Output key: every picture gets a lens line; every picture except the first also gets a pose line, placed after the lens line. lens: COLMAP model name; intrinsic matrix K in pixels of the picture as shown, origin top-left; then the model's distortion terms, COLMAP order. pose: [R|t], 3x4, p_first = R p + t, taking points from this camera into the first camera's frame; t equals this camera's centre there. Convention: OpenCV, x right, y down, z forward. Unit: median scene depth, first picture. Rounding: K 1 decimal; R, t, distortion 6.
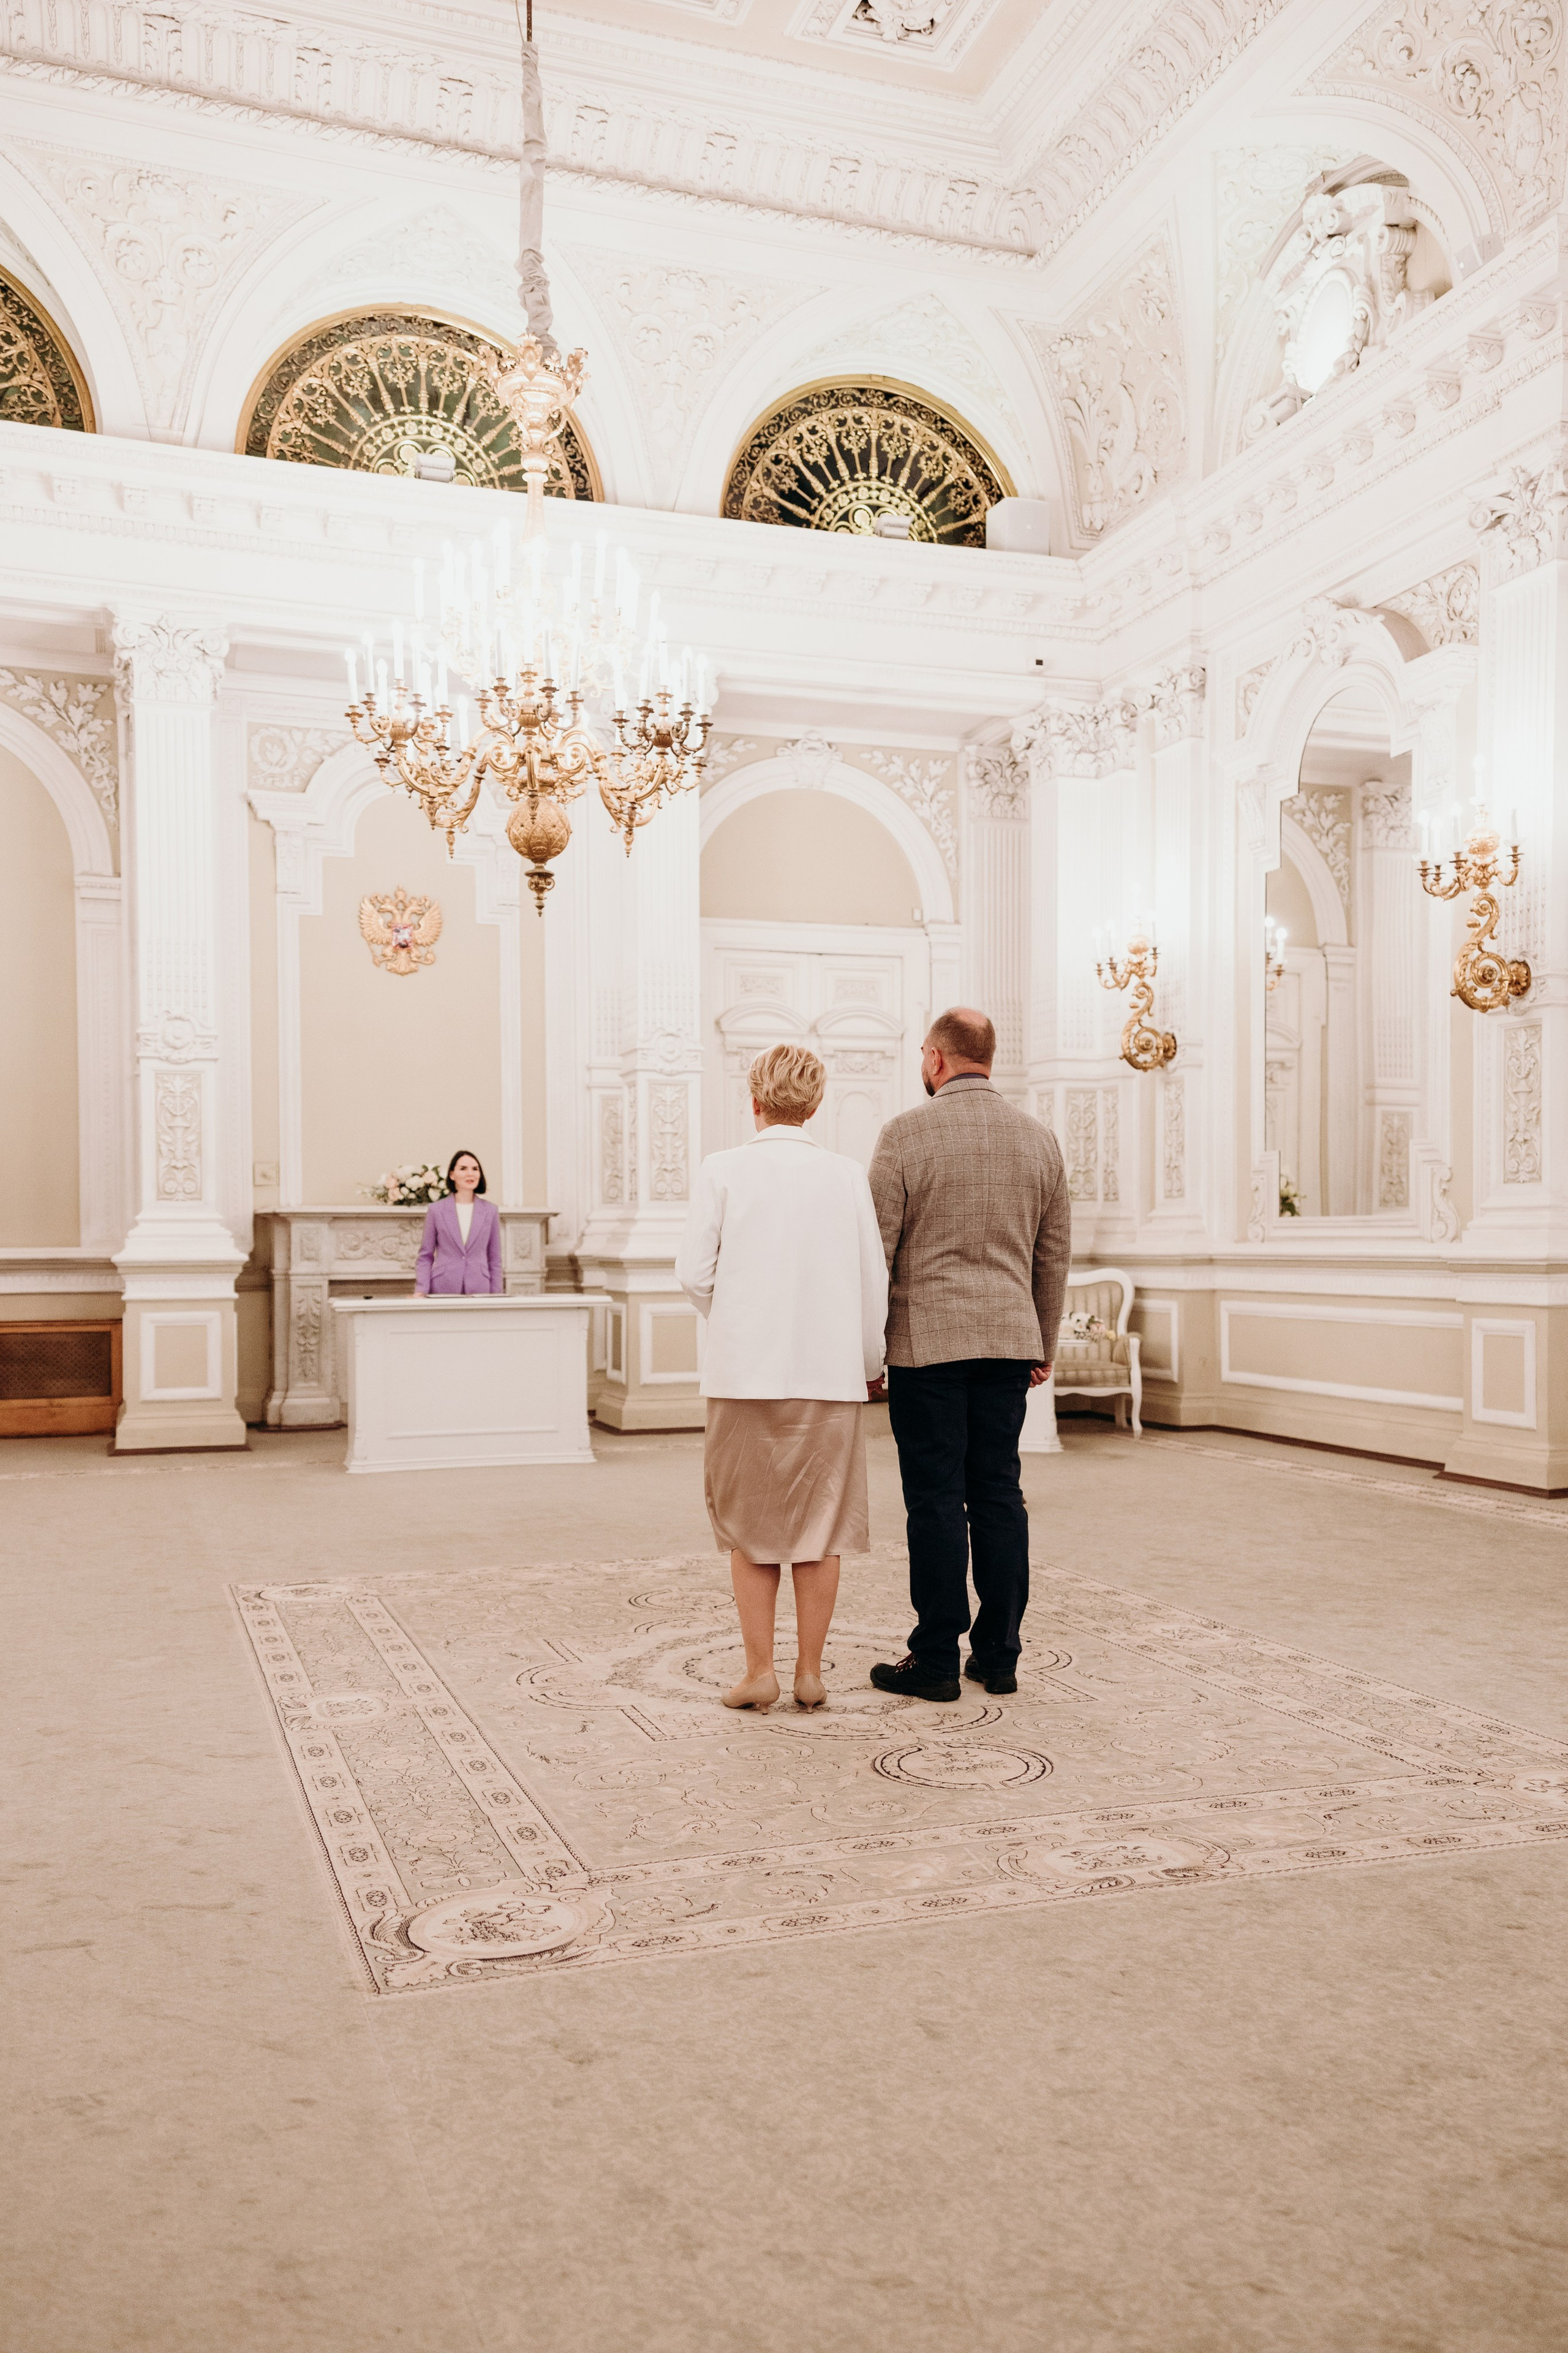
lens RADIAL K [[1896.3, 0, 787.7], [0, 1896.3, 1296.2], [0, 0, 1]] dist [0.078076, -0.002359]
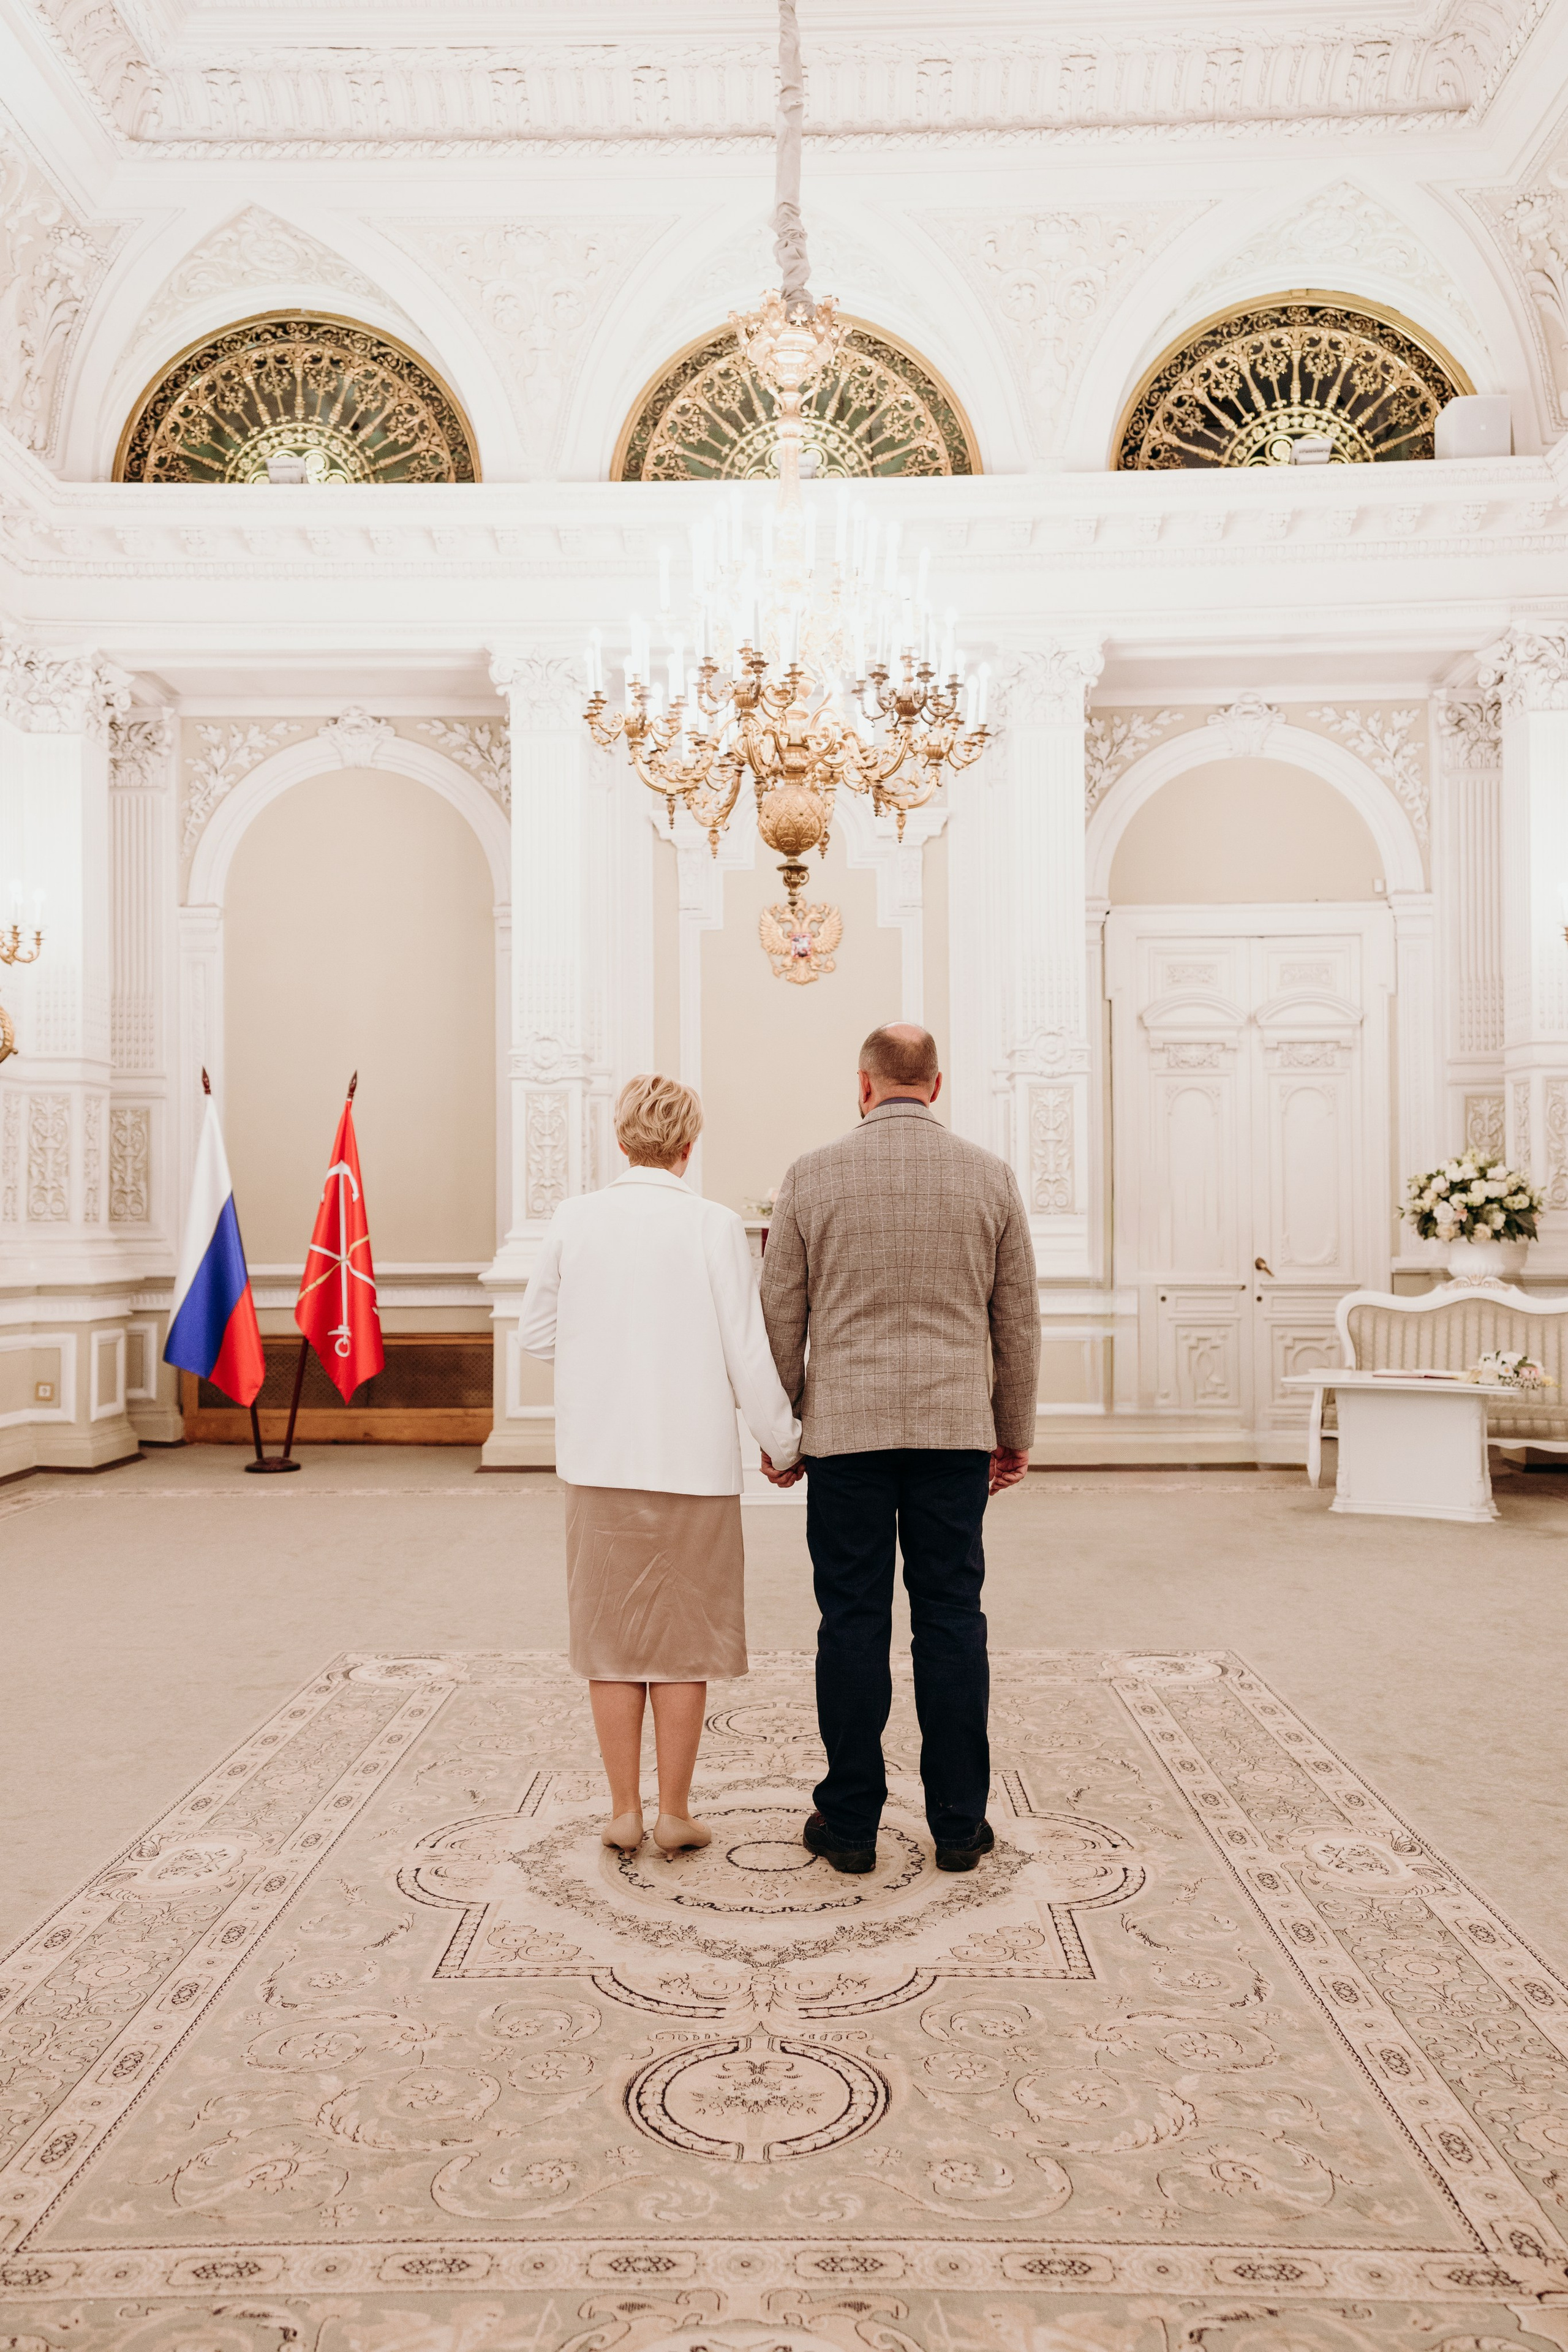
lens RADIAL K [[1815.4, 0, 784.6], [0, 1815.4, 1207.2], [0, 0, 1]] dist [0.060969, 0.012023]
pose [[0.937383, -0.005602, -0.348256, 0.133429], [-0.009474, 0.999091, -0.041572, -0.017790], [0.348172, 0.042268, 0.936477, 0.149396]]
